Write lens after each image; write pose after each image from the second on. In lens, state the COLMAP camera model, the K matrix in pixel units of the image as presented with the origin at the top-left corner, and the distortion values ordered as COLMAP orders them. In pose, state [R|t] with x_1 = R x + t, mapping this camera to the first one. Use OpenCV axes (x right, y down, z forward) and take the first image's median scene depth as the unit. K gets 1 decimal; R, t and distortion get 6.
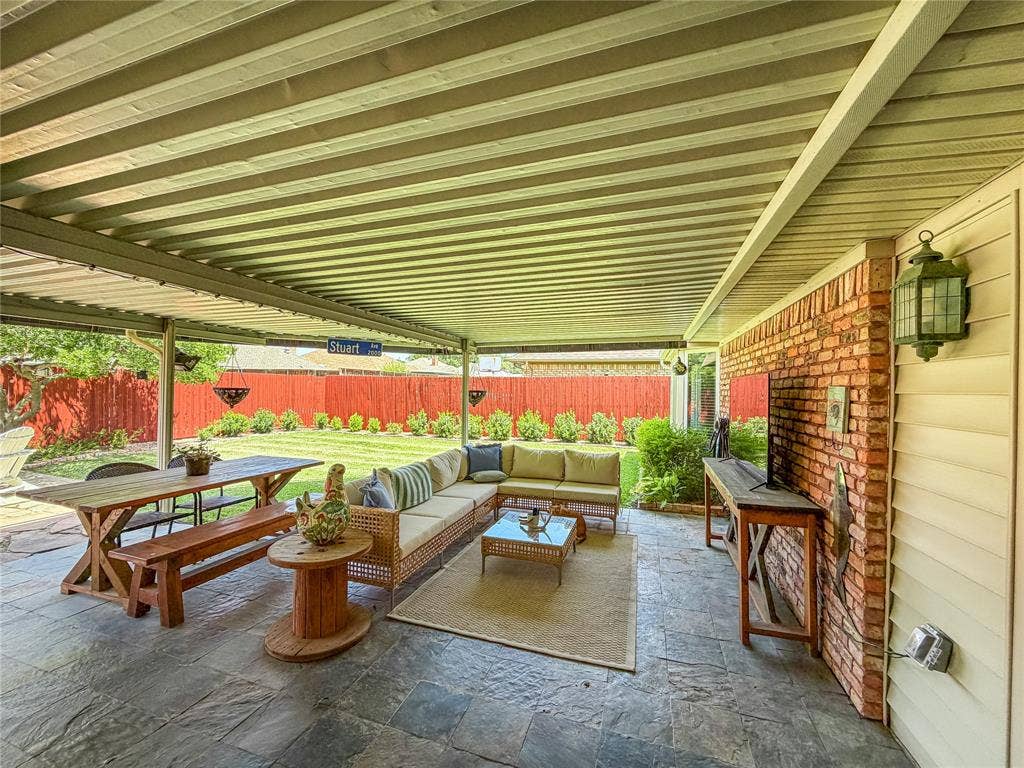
lens RADIAL K [[411.1, 0, 508.3], [0, 411.1, 385.2], [0, 0, 1]] dist [0.000823, -0.000130]
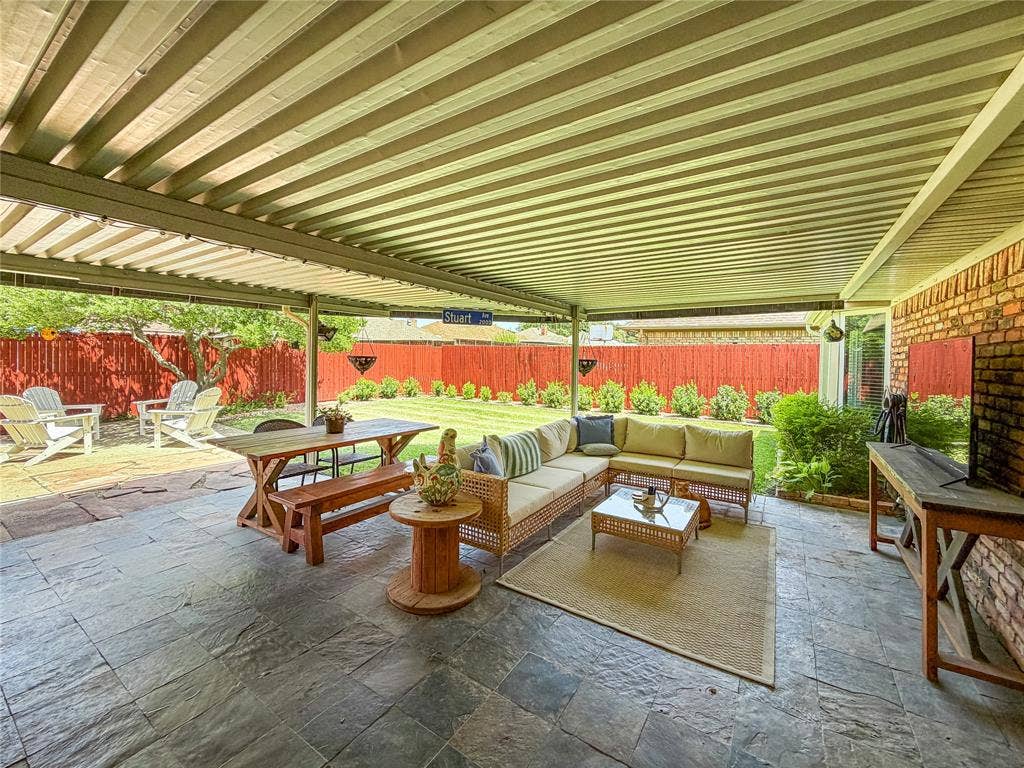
lens RADIAL K [[418.5, 0, 510.6], [0, 418.5, 361.1], [0, 0, 1]] dist [-0.000281, -0.000021]
pose [[0.967173, 0.004419, -0.254080, -0.001963], [-0.000835, 0.999899, 0.014210, 0.005133], [0.254117, -0.013531, 0.967079, 0.019460]]
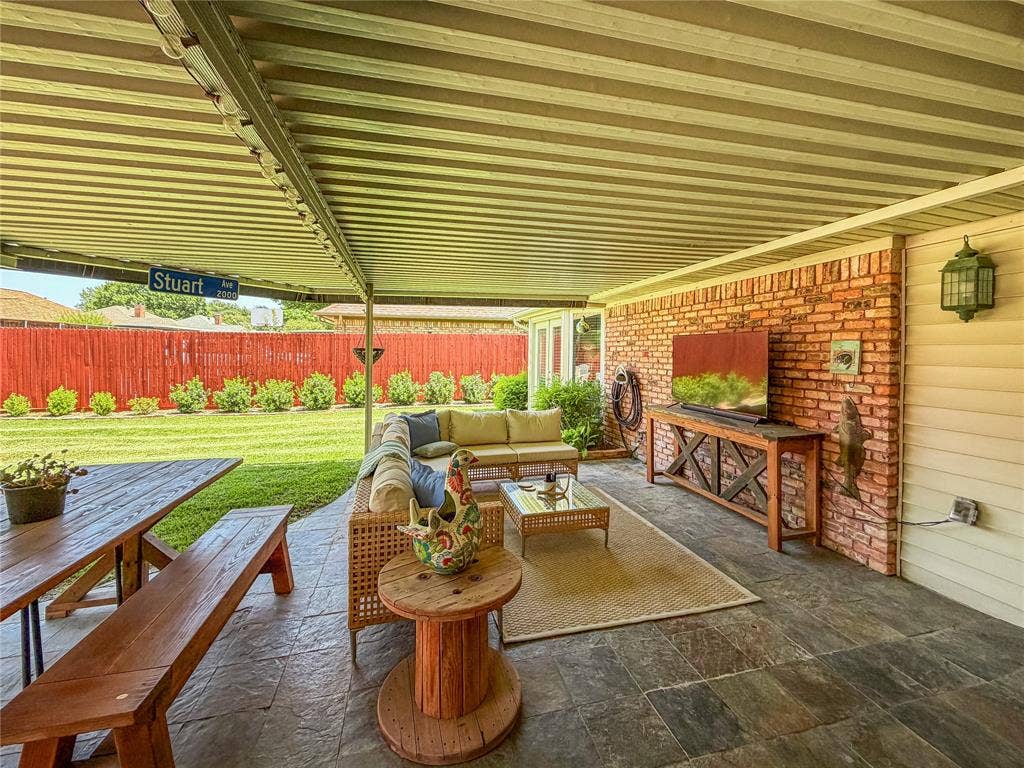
lens RADIAL K [[422.8, 0, 512.3], [0, 422.8, 349.4], [0, 0, 1]] dist [0.000158, -0.000067]
pose [[0.844007, -0.008074, 0.536272, -0.537500], [0.001517, 0.999919, 0.012668, 0.008007], [-0.536331, -0.009878, 0.843950, 0.260574]]
